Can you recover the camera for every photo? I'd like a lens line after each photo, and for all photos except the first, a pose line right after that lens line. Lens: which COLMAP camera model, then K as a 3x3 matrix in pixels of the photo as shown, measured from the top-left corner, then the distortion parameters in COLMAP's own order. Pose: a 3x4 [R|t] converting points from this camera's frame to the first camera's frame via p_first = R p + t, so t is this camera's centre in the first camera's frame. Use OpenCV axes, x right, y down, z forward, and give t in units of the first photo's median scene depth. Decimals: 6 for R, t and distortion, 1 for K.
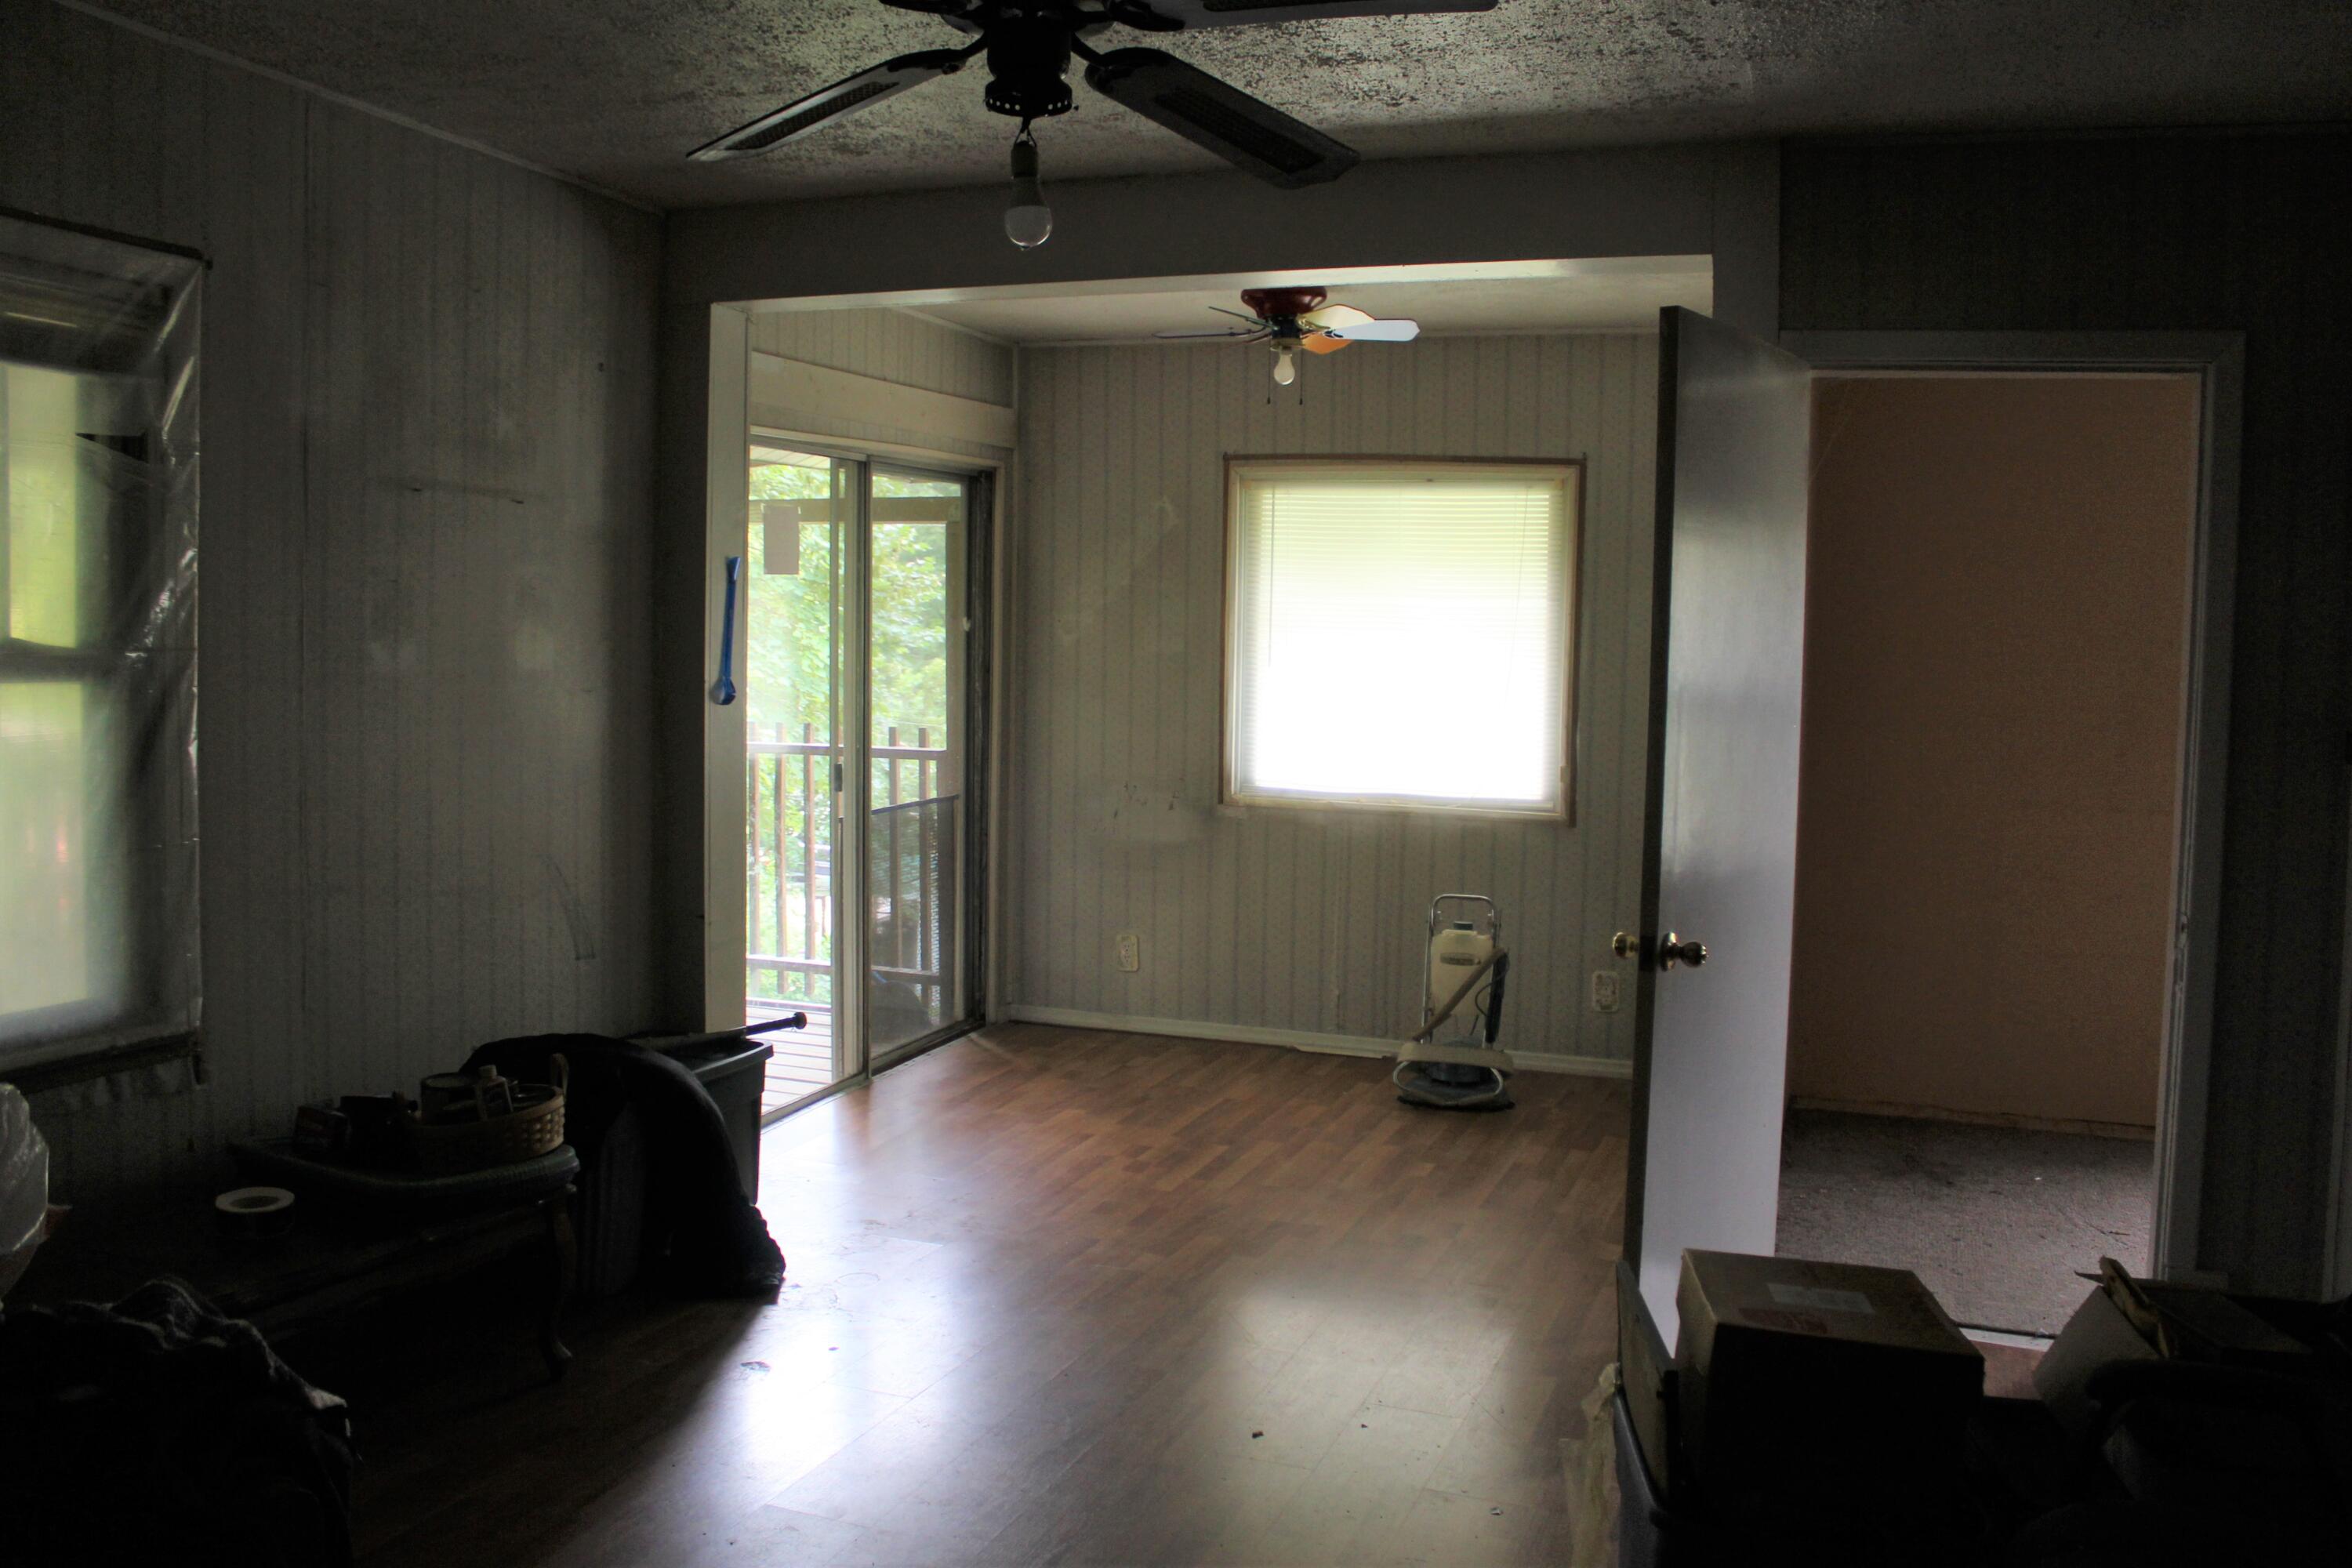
lens RADIAL K [[2006.7, 0, 1176.0], [0, 2006.7, 784.0], [0, 0, 1]] dist [-0.158261, 0.147583]
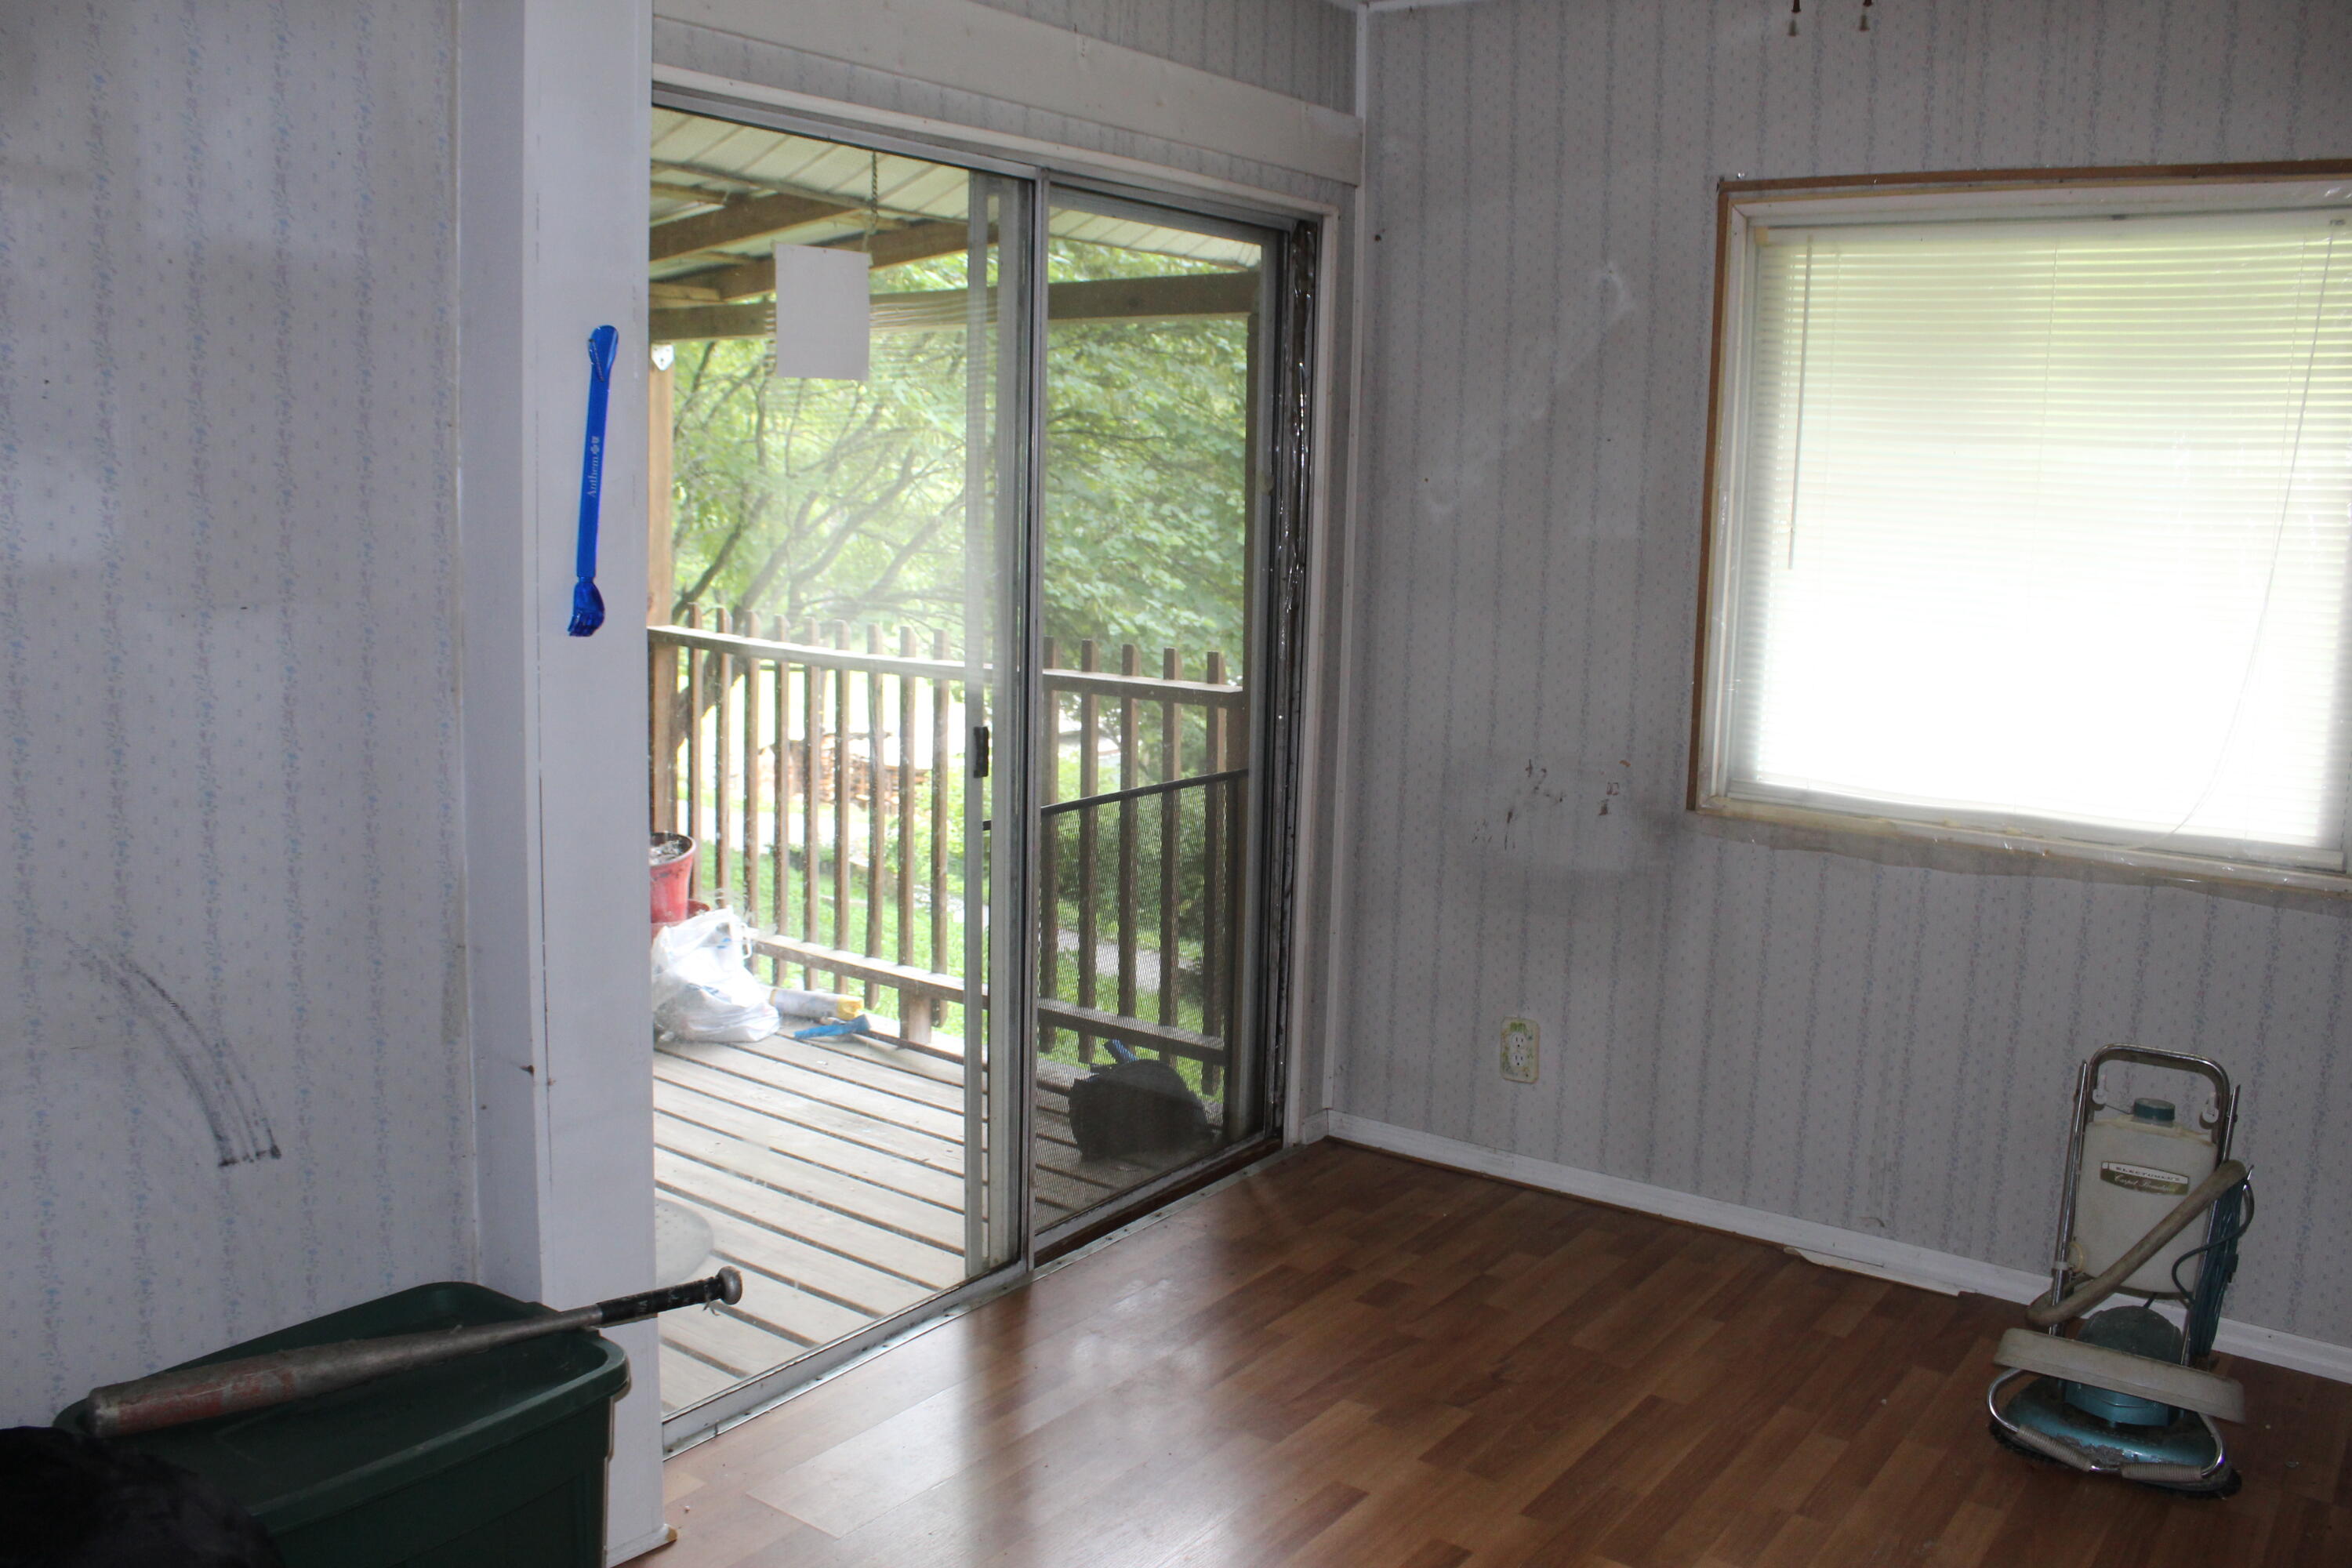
lens RADIAL K [[2006.7, 0, 1176.0], [0, 2006.7, 784.0], [0, 0, 1]] dist [-0.158261, 0.147583]
pose [[0.964289, 0.048538, -0.260368, 0.028216], [-0.031898, 0.997191, 0.067762, -0.031225], [0.262925, -0.057037, 0.963129, 0.431773]]
